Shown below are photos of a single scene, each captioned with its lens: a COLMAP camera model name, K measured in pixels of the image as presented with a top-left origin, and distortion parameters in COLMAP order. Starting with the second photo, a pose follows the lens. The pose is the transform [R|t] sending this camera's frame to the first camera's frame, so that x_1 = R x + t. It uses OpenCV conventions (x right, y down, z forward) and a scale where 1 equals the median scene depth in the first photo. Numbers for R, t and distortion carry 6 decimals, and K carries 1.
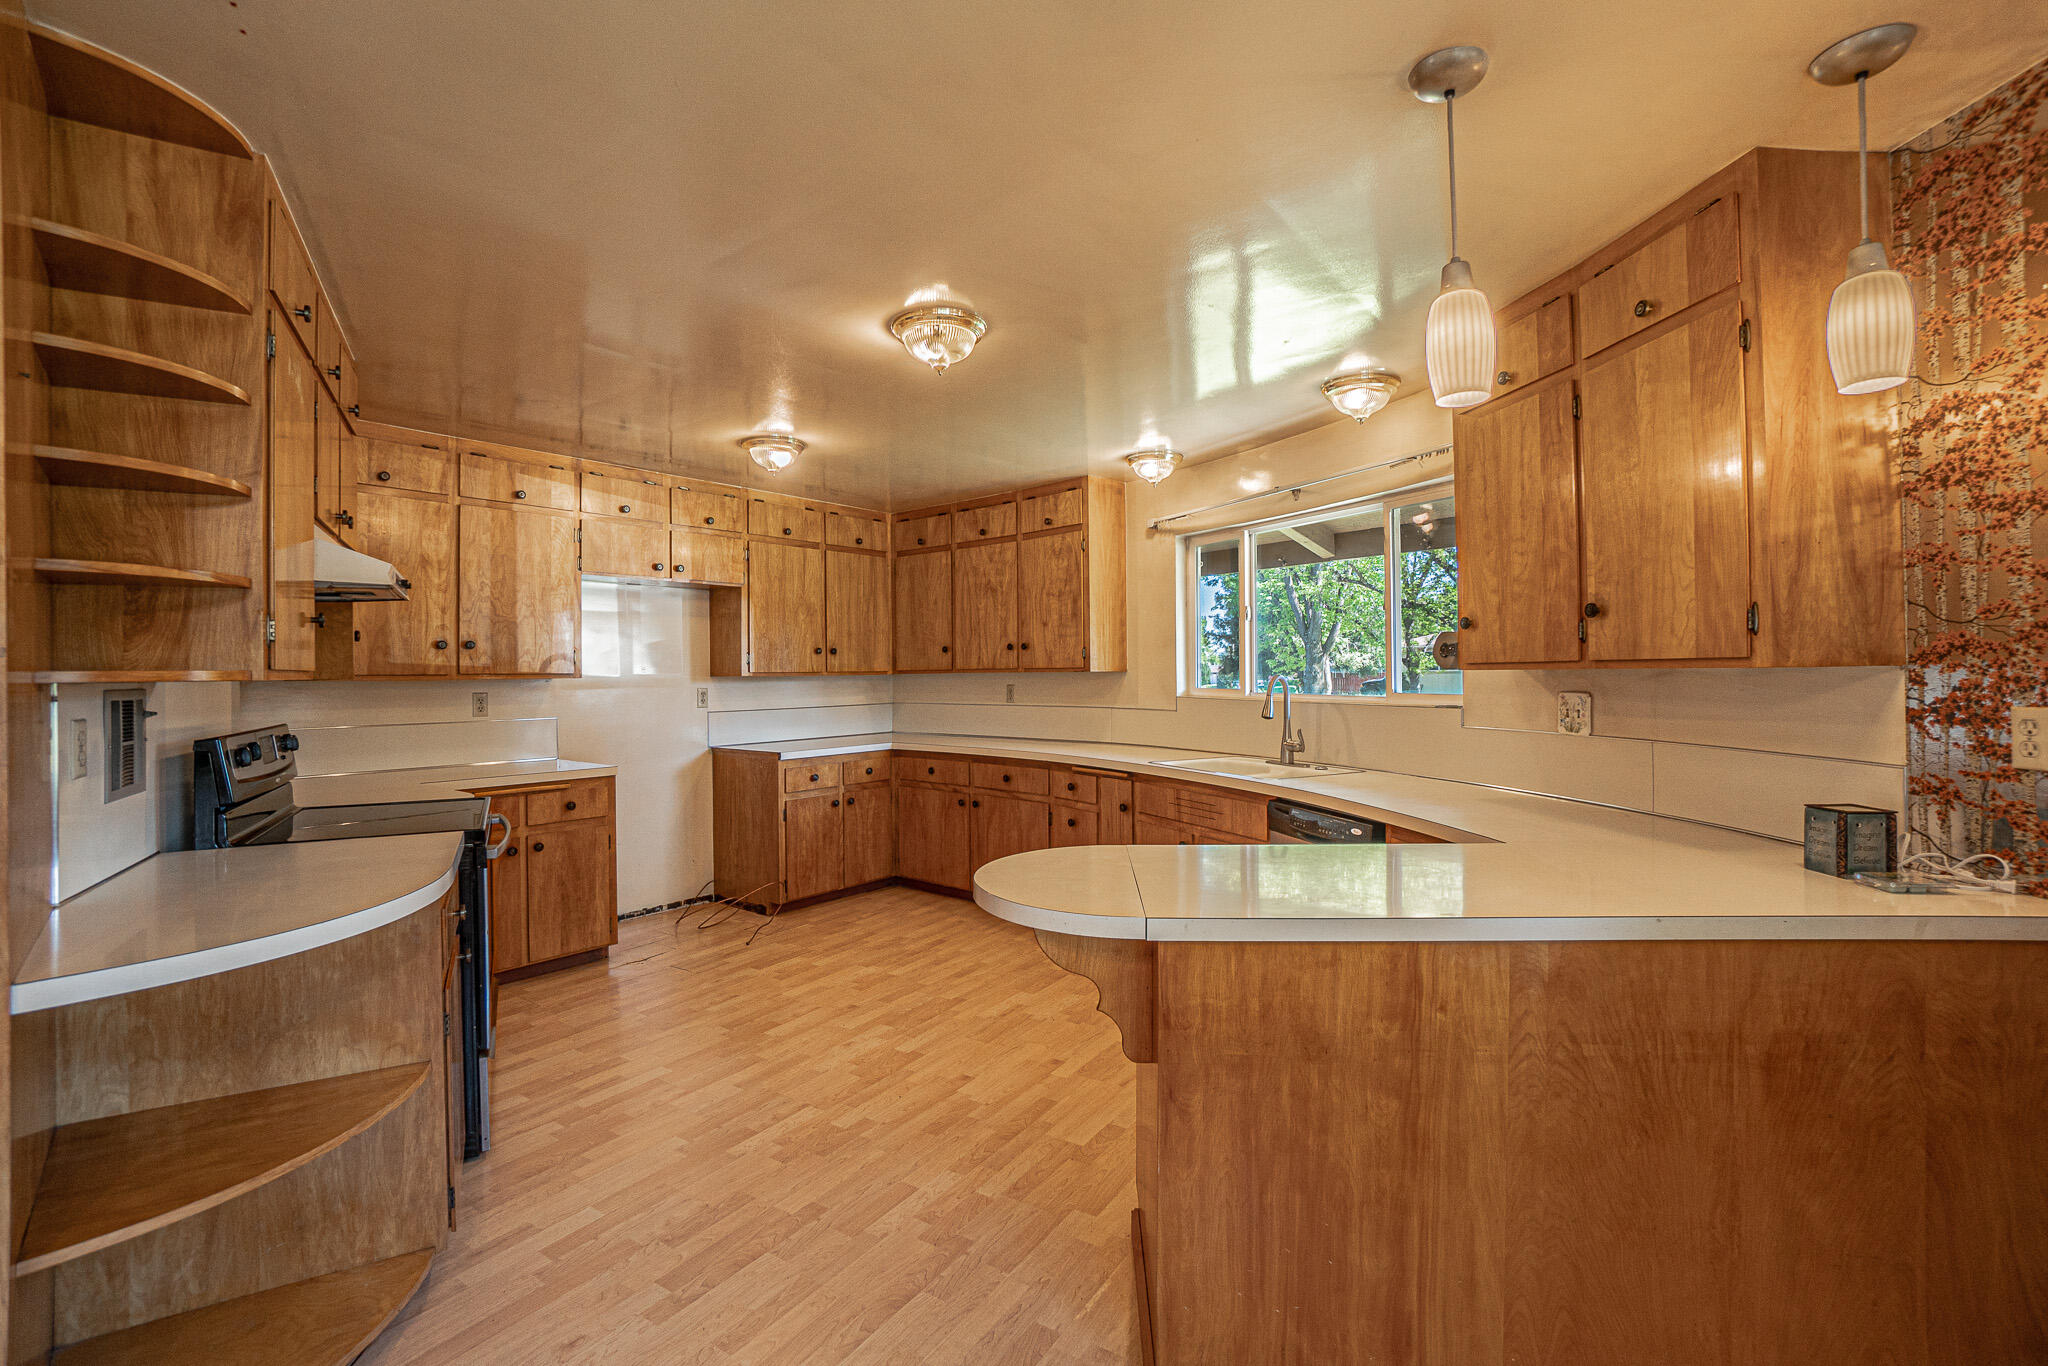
lens RADIAL K [[916.7, 0, 1022.7], [0, 916.7, 667.9], [0, 0, 1]] dist [-0.029340, 0.005883]
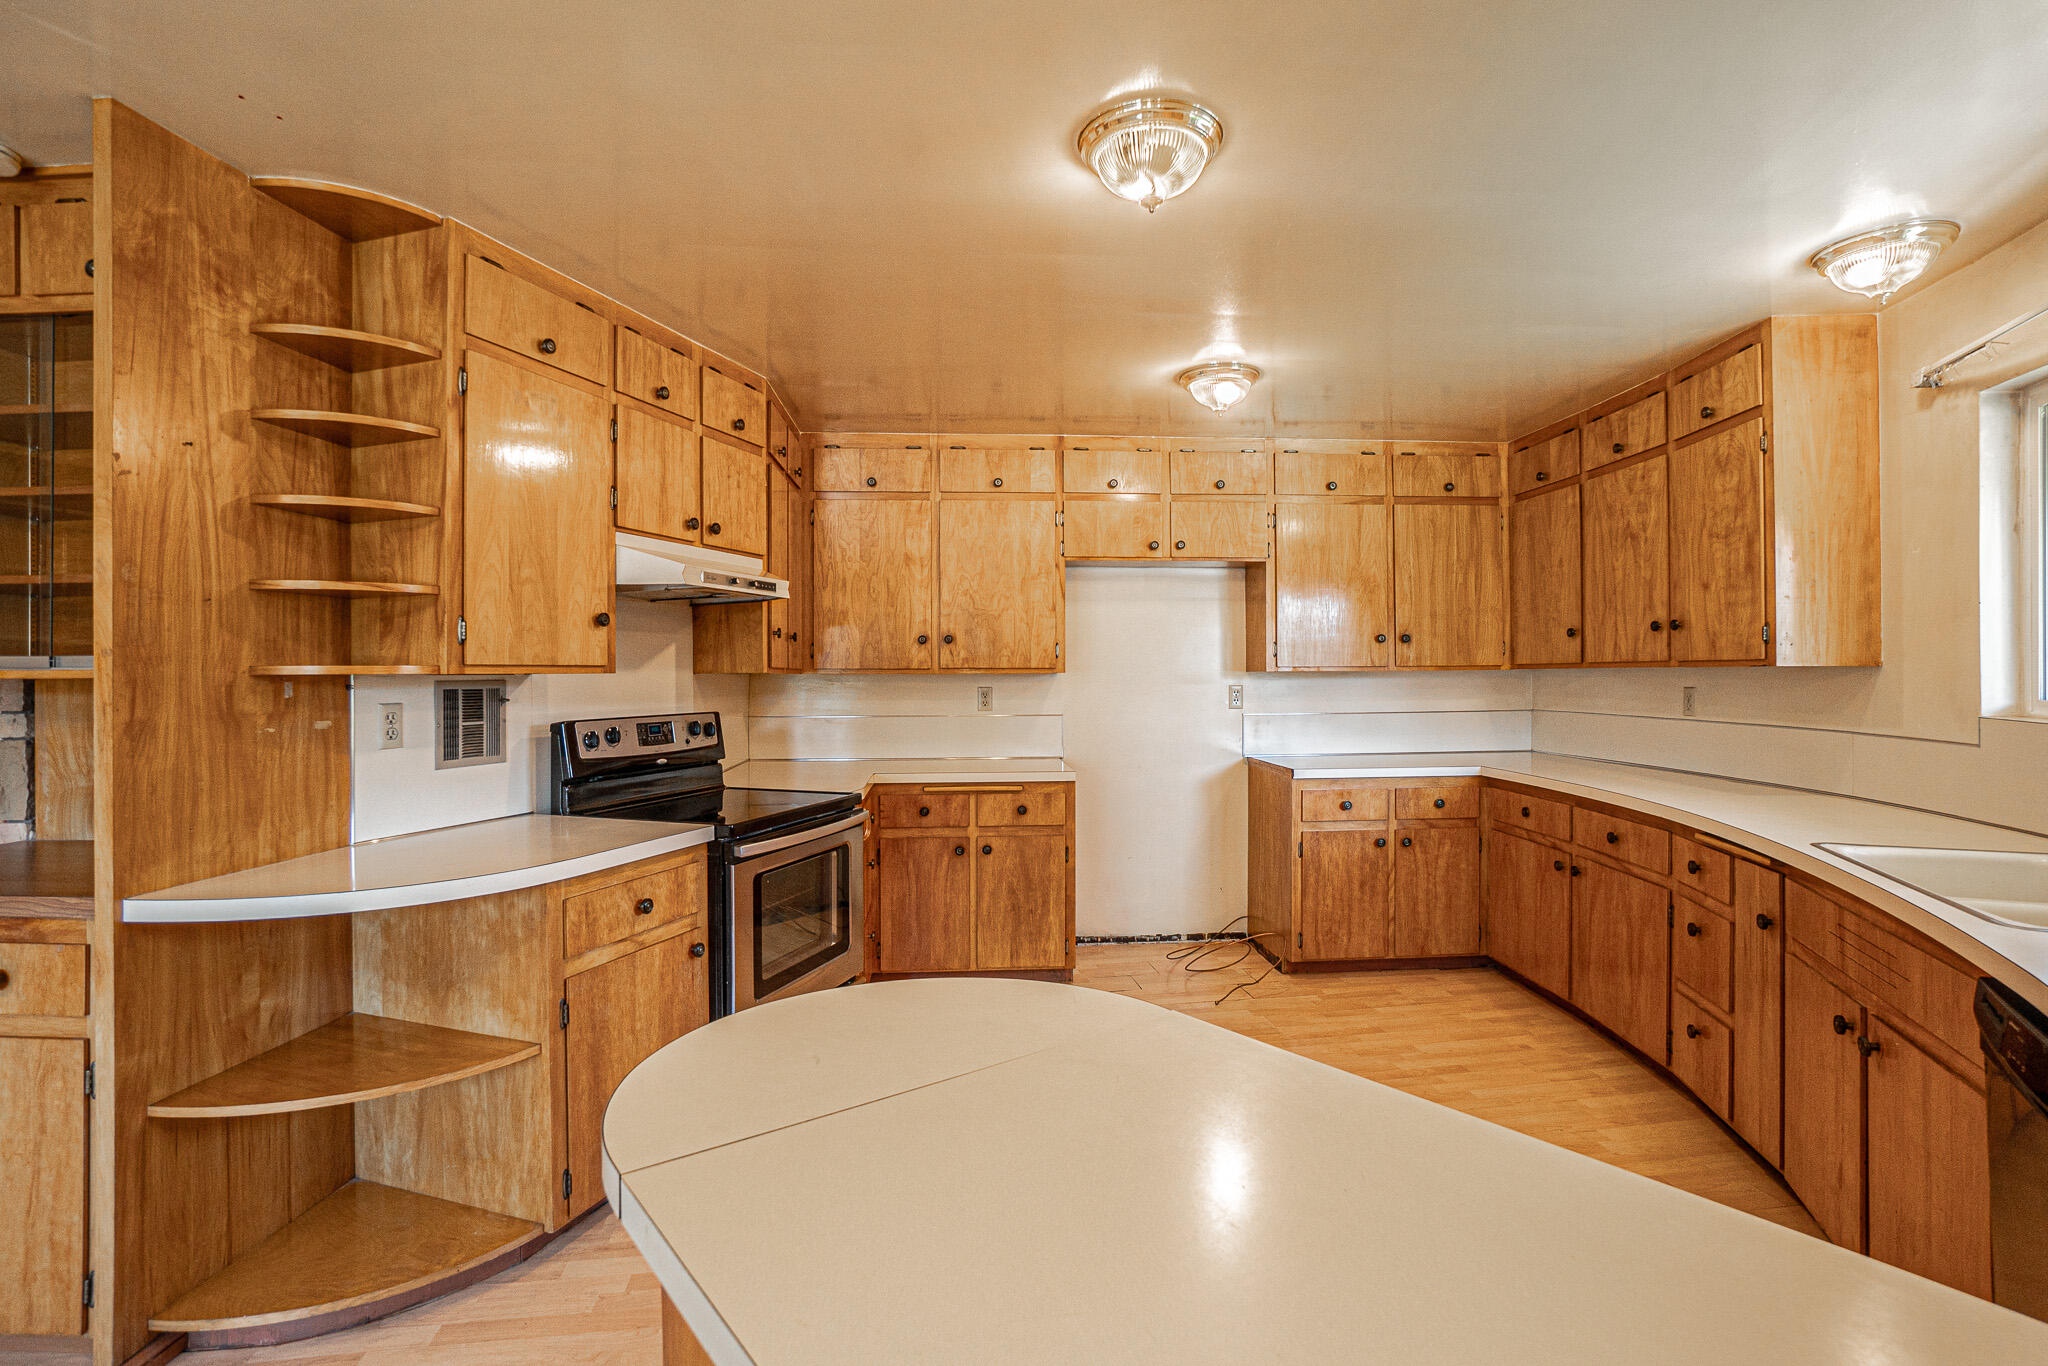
lens RADIAL K [[999.2, 0, 1018.5], [0, 999.2, 673.2], [0, 0, 1]] dist [-0.034800, 0.011365]
pose [[0.667574, 0.005861, -0.744520, 0.252122], [0.003096, 0.999939, 0.010648, 0.000449], [0.744537, -0.009413, 0.667515, 0.303194]]
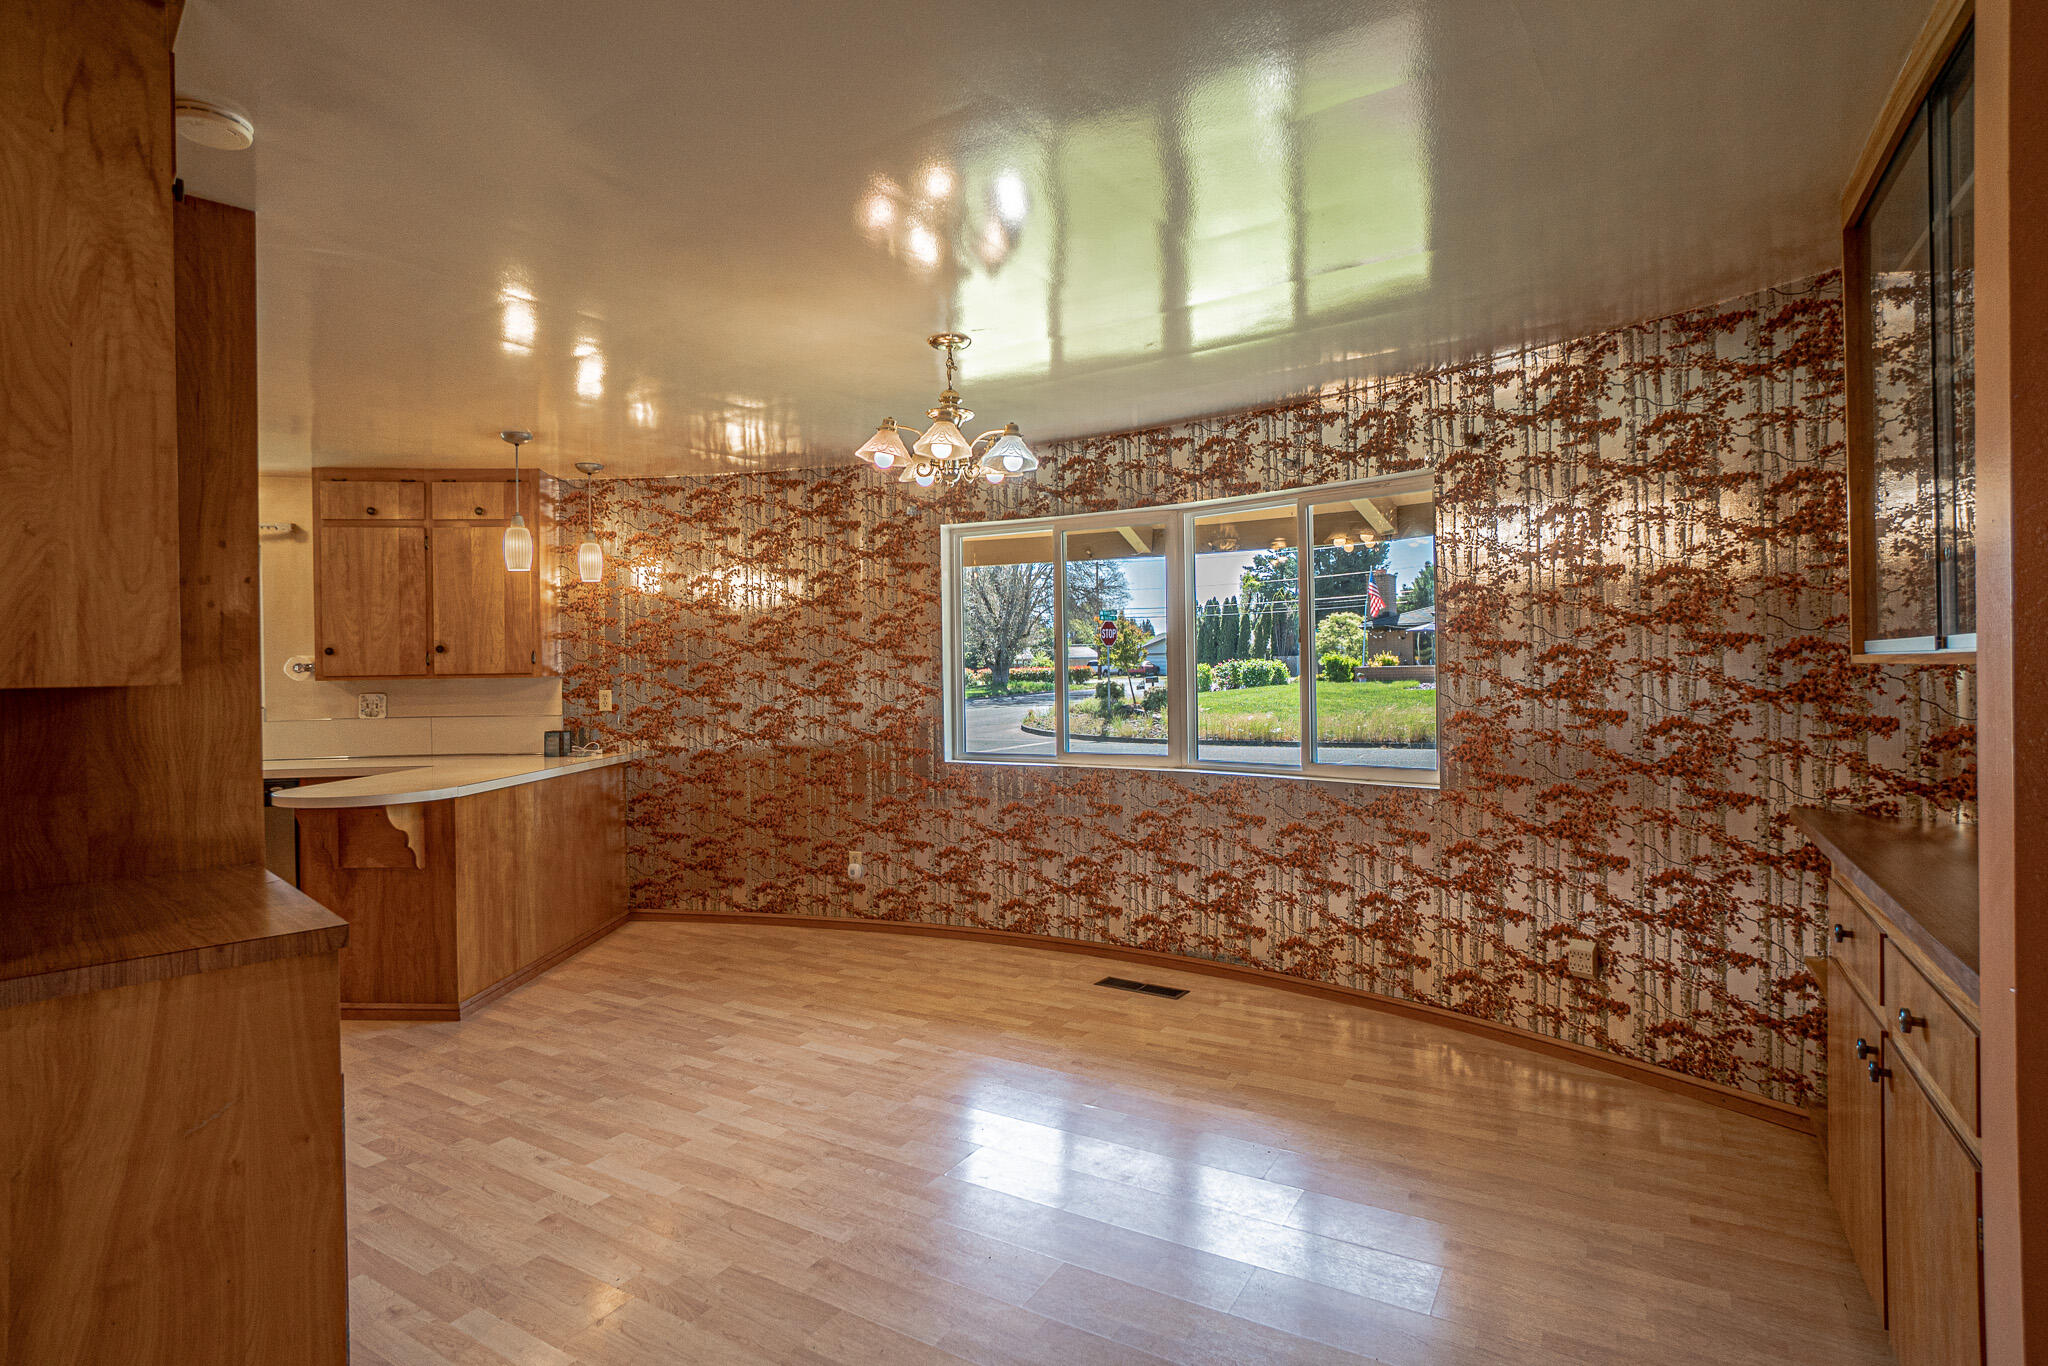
lens RADIAL K [[999.2, 0, 1021.0], [0, 999.2, 672.5], [0, 0, 1]] dist [-0.034800, 0.011365]
pose [[-0.027075, 0.005977, 0.999616, -0.869830], [0.011593, 0.999917, -0.005665, 0.008024], [-0.999566, 0.011435, -0.027142, -0.117301]]
